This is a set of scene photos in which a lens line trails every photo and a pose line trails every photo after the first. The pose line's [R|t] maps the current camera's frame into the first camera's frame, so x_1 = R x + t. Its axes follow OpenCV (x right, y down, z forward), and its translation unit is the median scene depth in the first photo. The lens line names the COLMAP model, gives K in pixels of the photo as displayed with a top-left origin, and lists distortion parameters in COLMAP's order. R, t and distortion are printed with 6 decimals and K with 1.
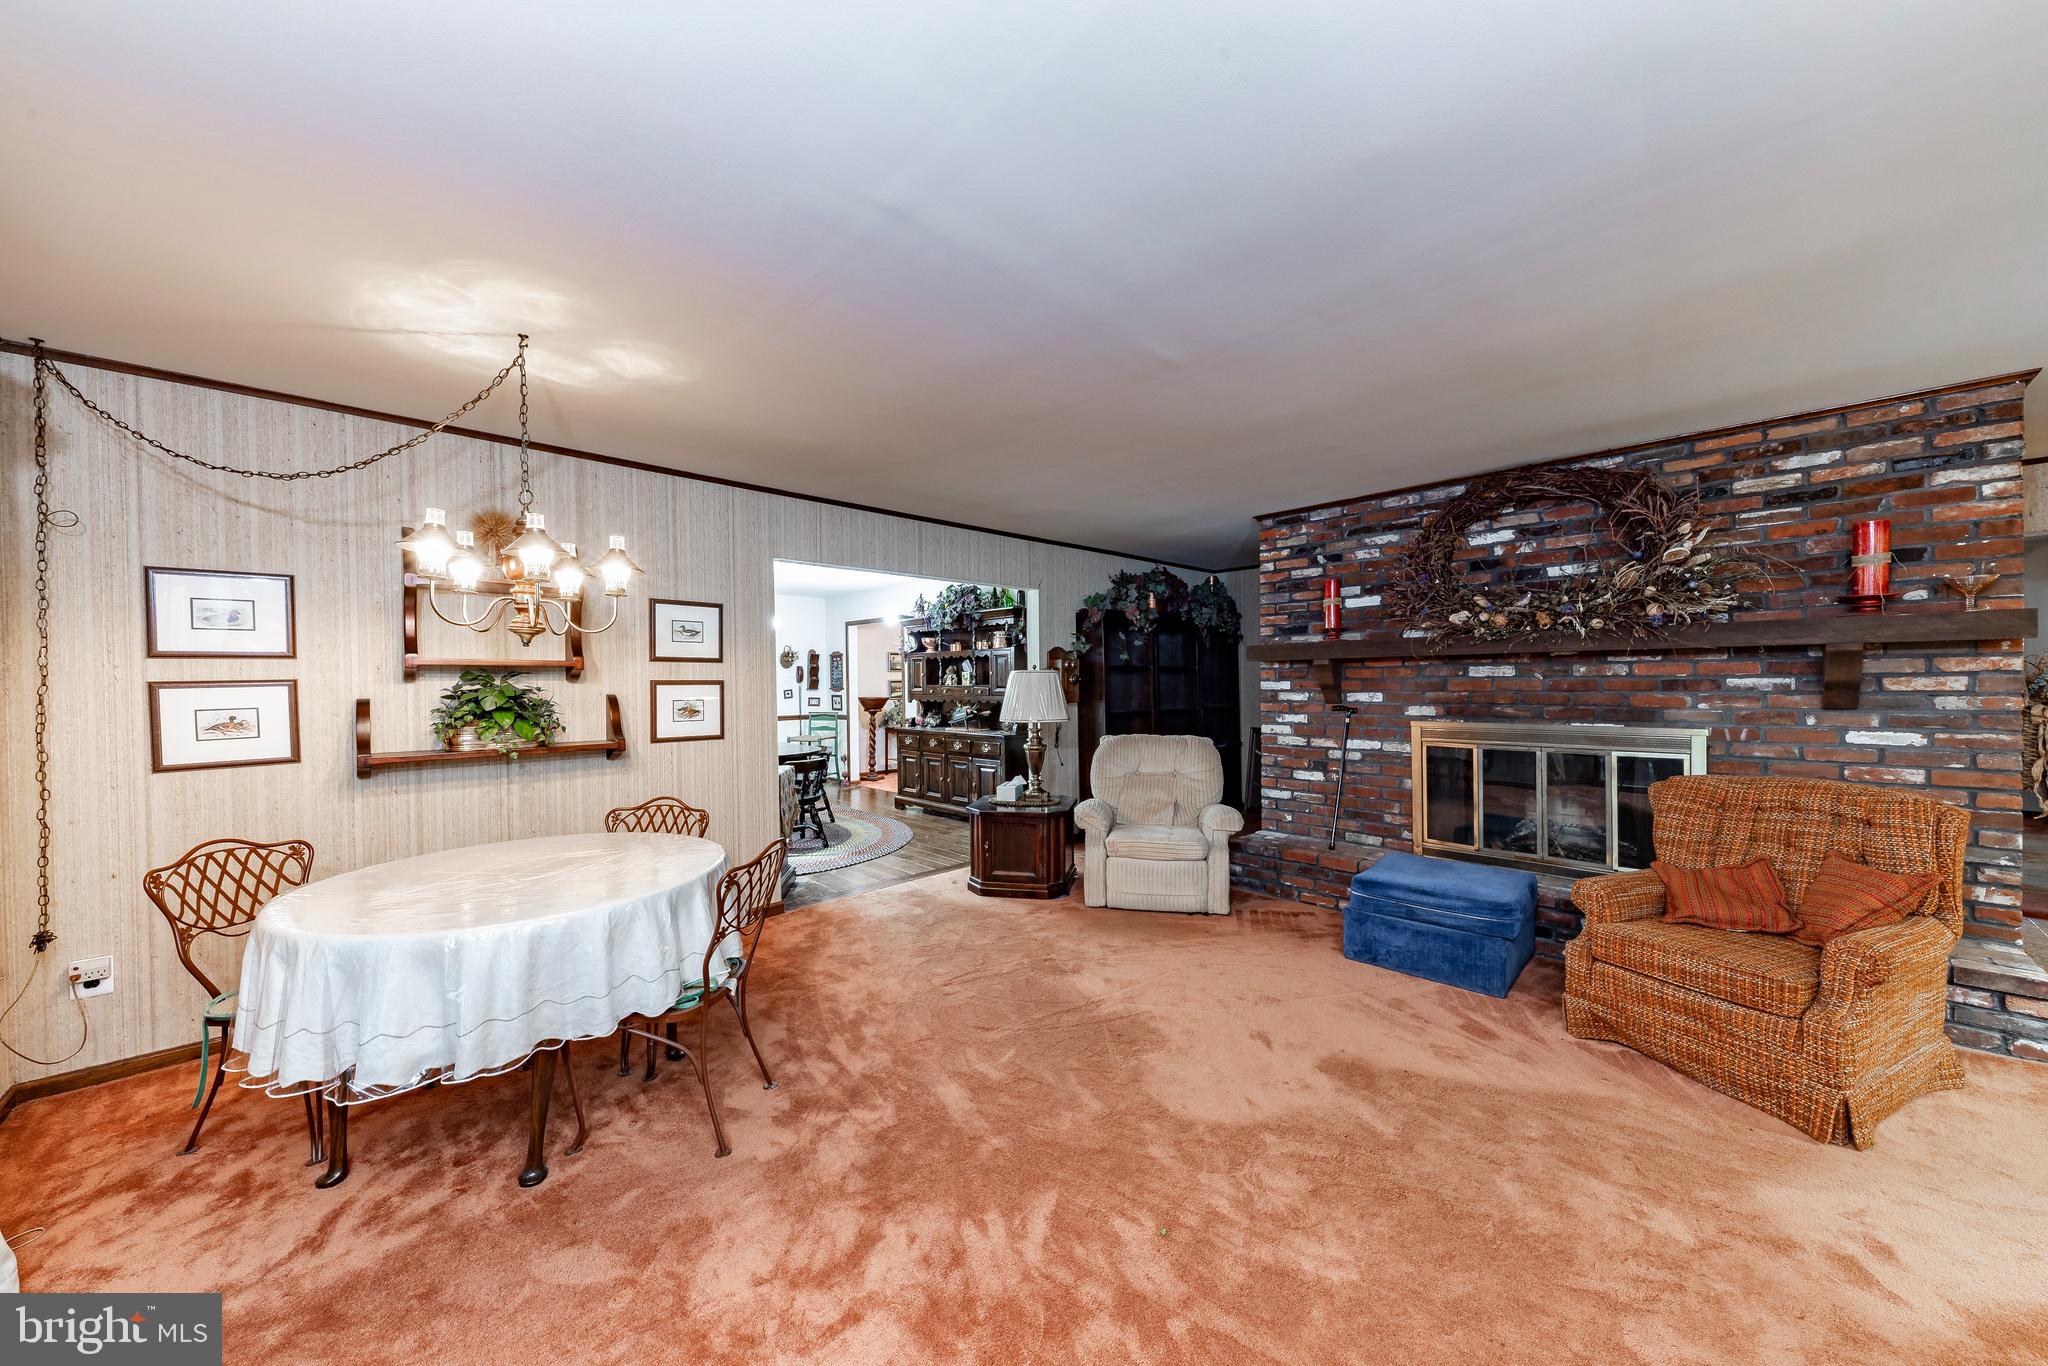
lens RADIAL K [[692.7, 0, 1020.1], [0, 692.7, 680.3], [0, 0, 1]] dist [0.002029, 0.000066]
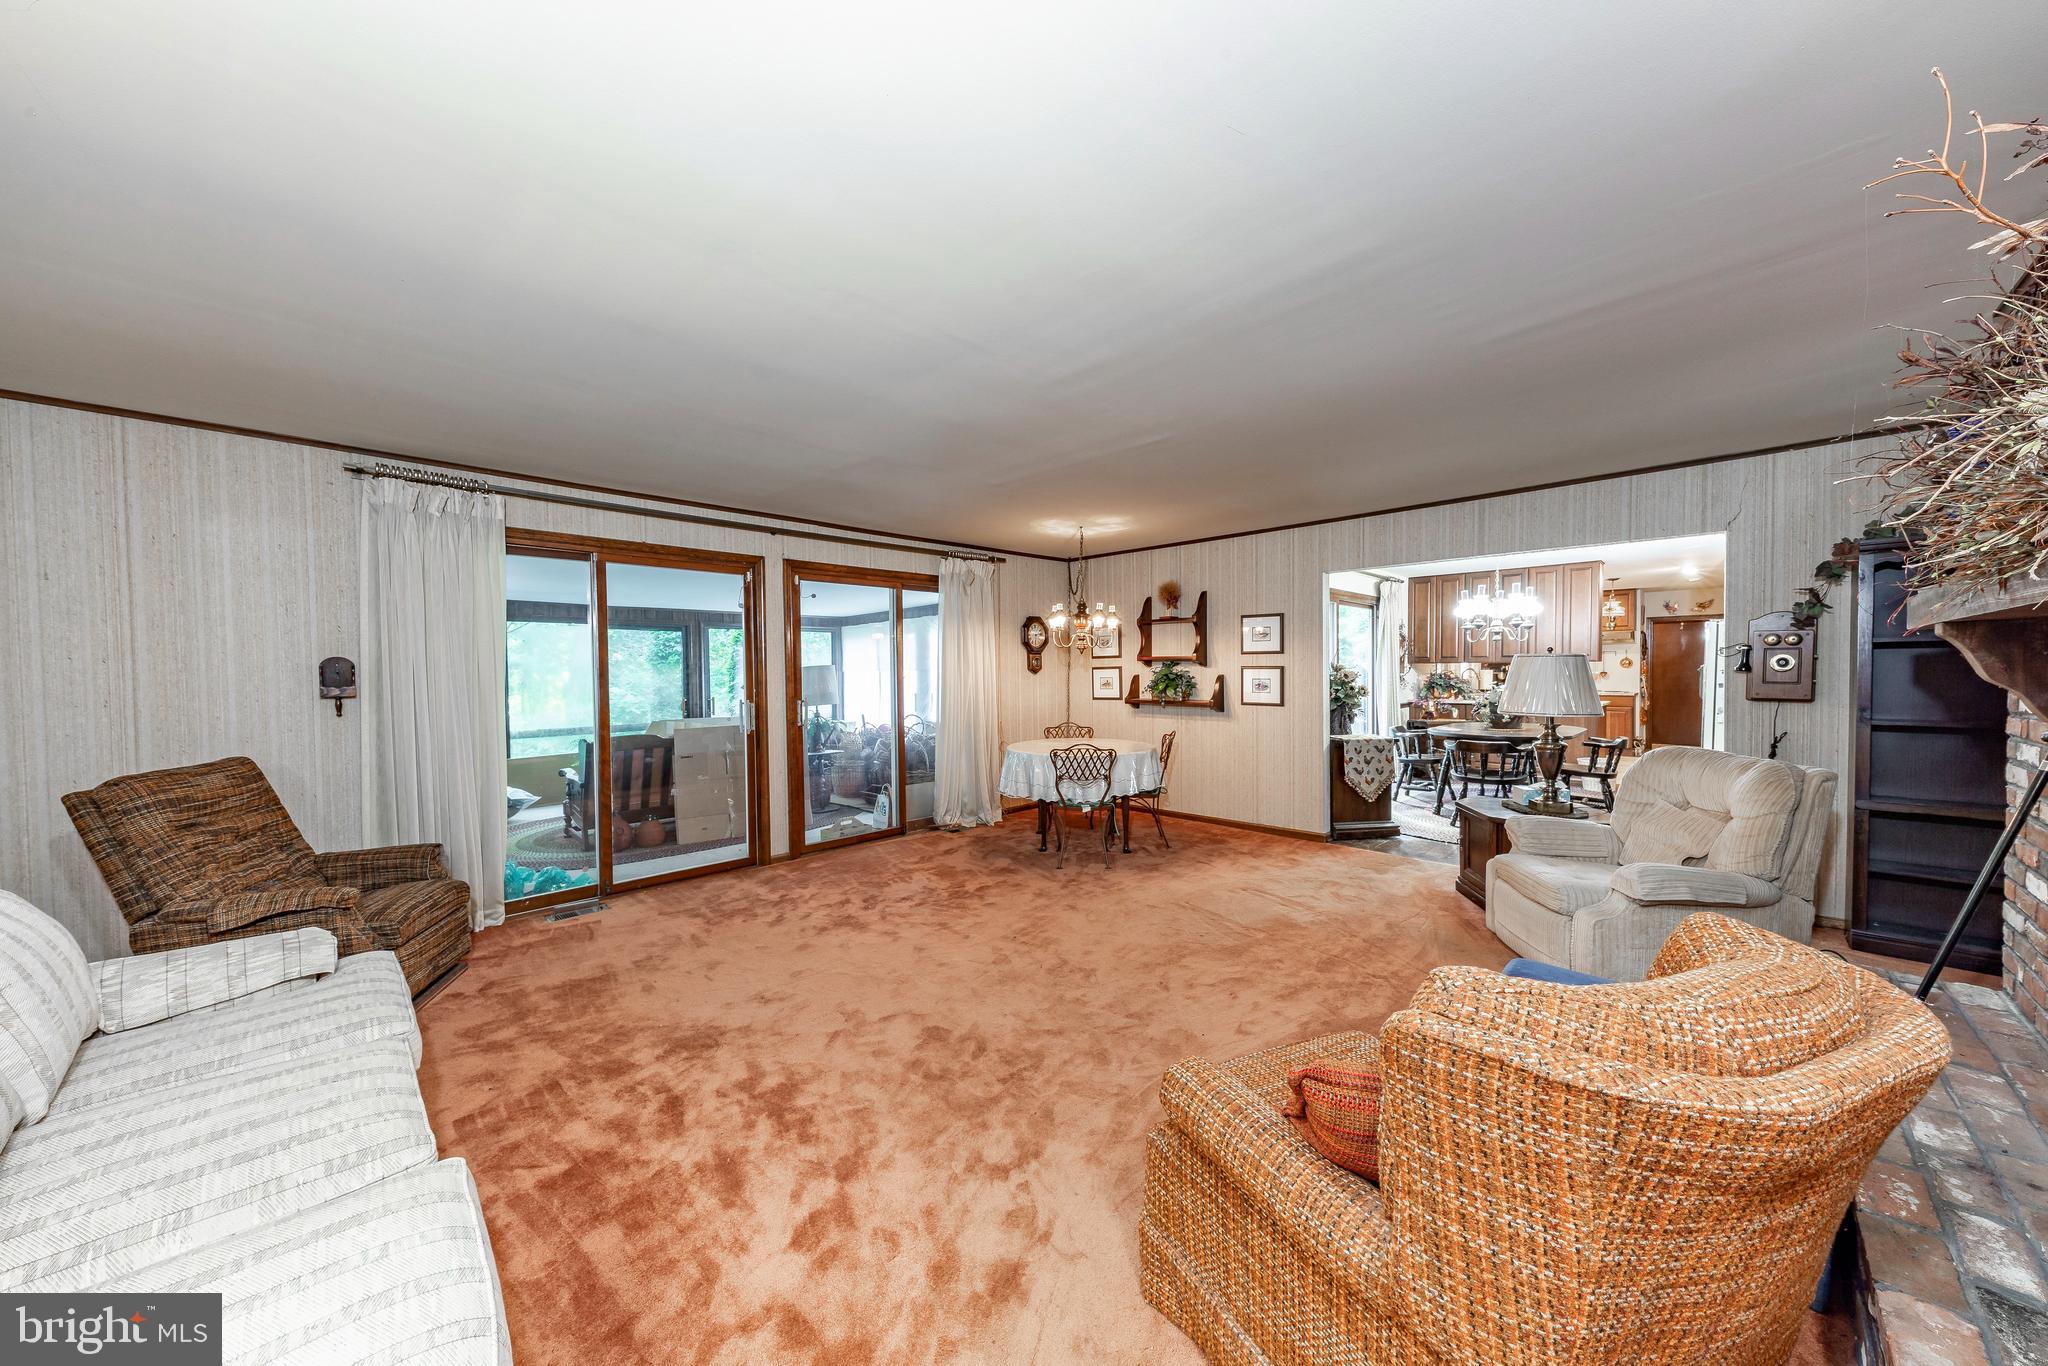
lens RADIAL K [[692.7, 0, 1030.0], [0, 692.7, 687.5], [0, 0, 1]] dist [0.002029, 0.000066]
pose [[0.005548, 0.038762, -0.999233, 0.456967], [0.007610, 0.999218, 0.038803, -0.006811], [0.999956, -0.007819, 0.005249, 0.208219]]
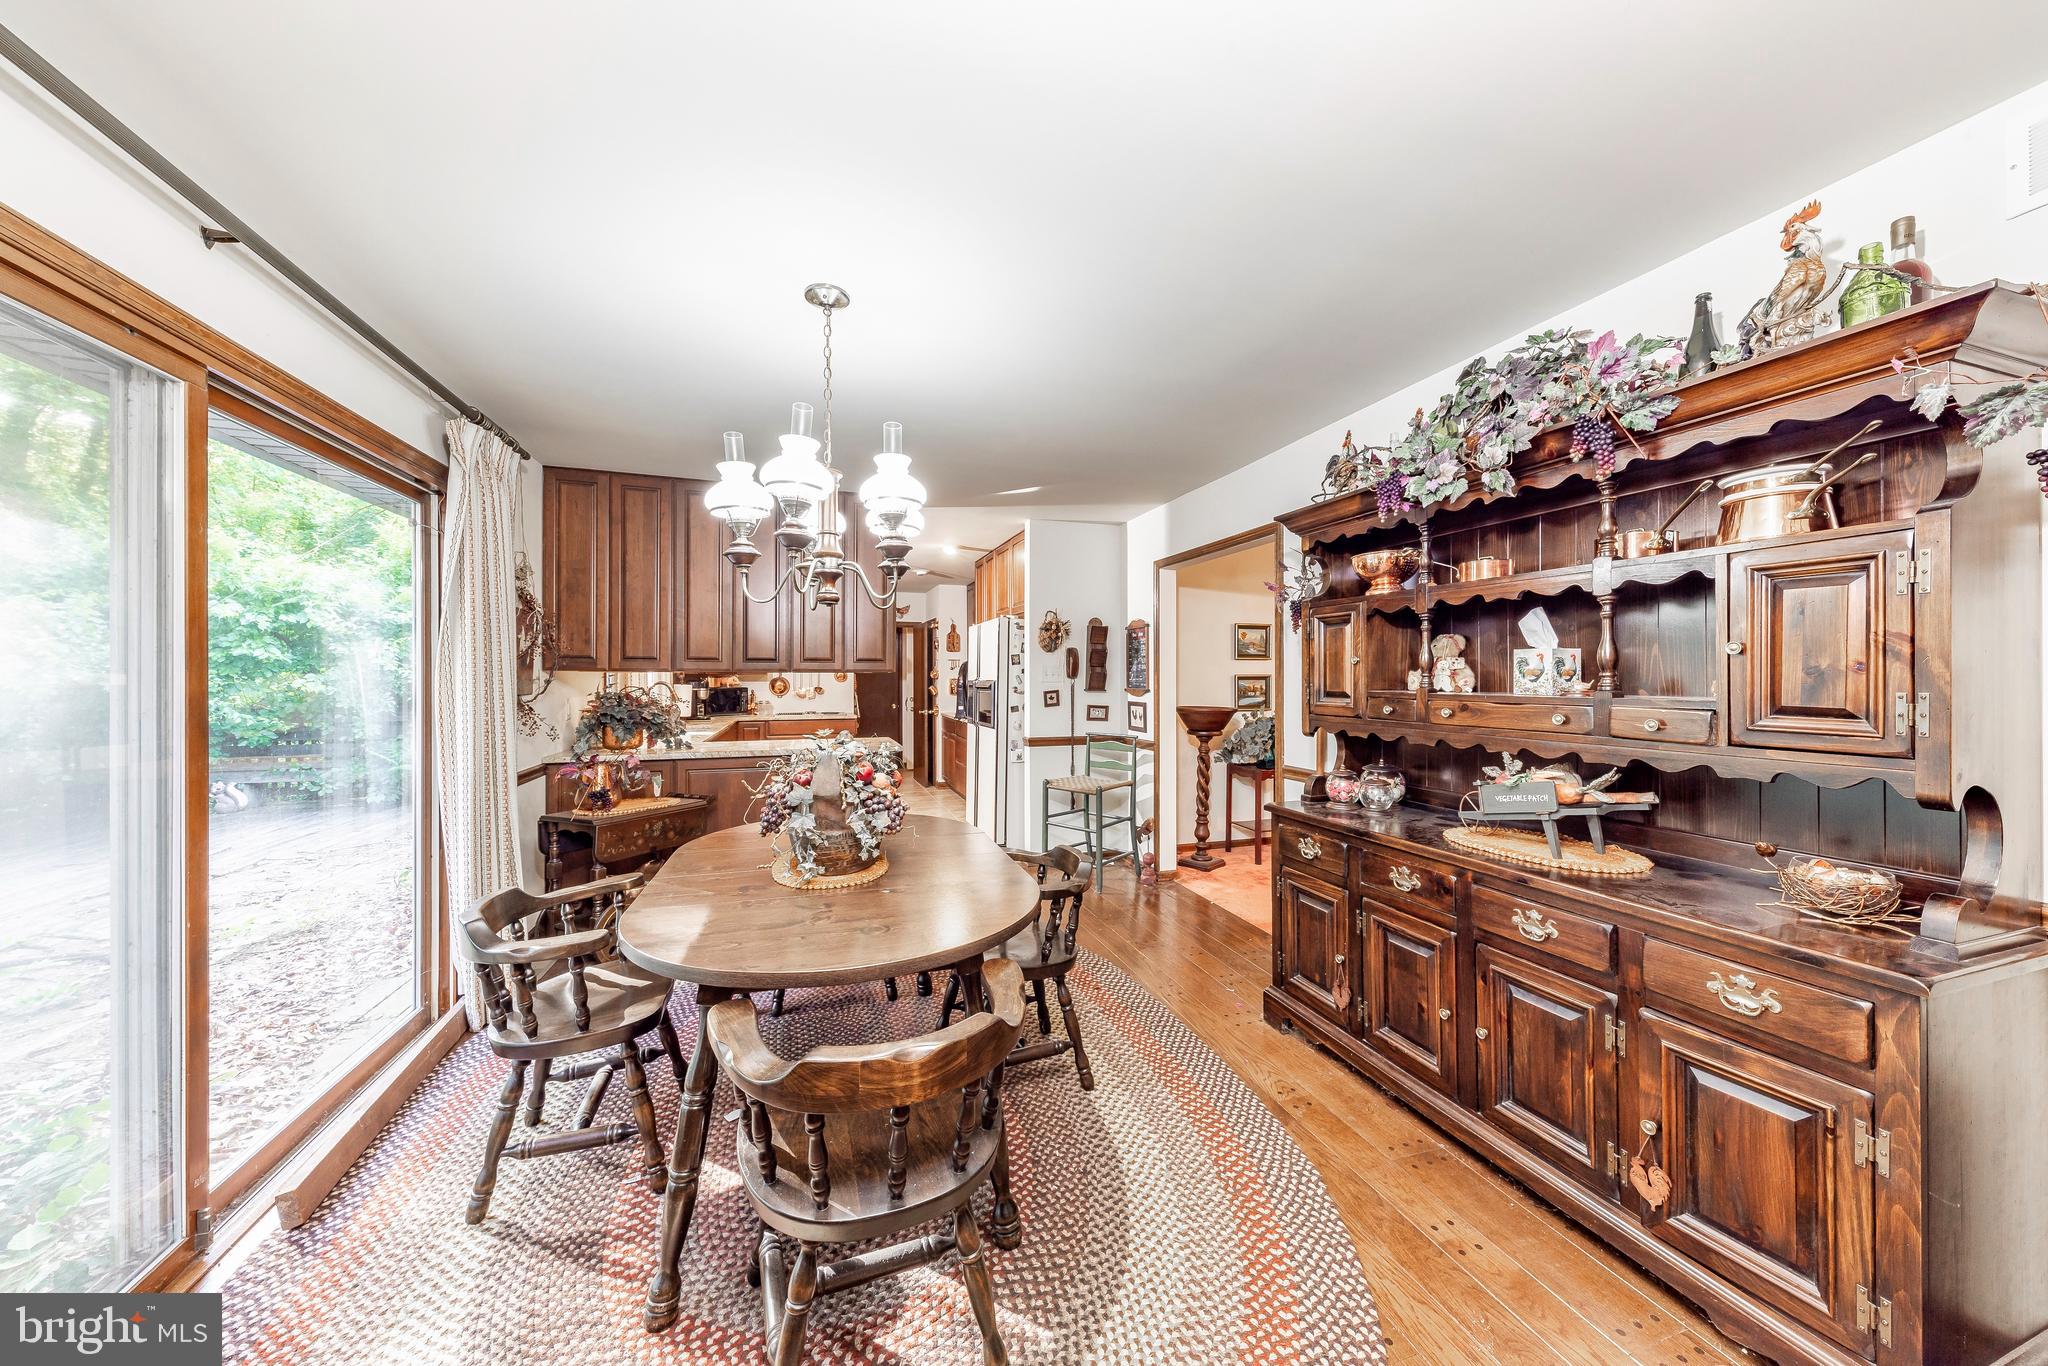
lens RADIAL K [[692.7, 0, 1026.9], [0, 692.7, 678.4], [0, 0, 1]] dist [0.002029, 0.000066]
pose [[0.897162, 0.012276, -0.441532, -0.114504], [-0.010884, 0.999925, 0.005685, 0.001226], [0.441568, -0.000295, 0.897228, 0.525448]]
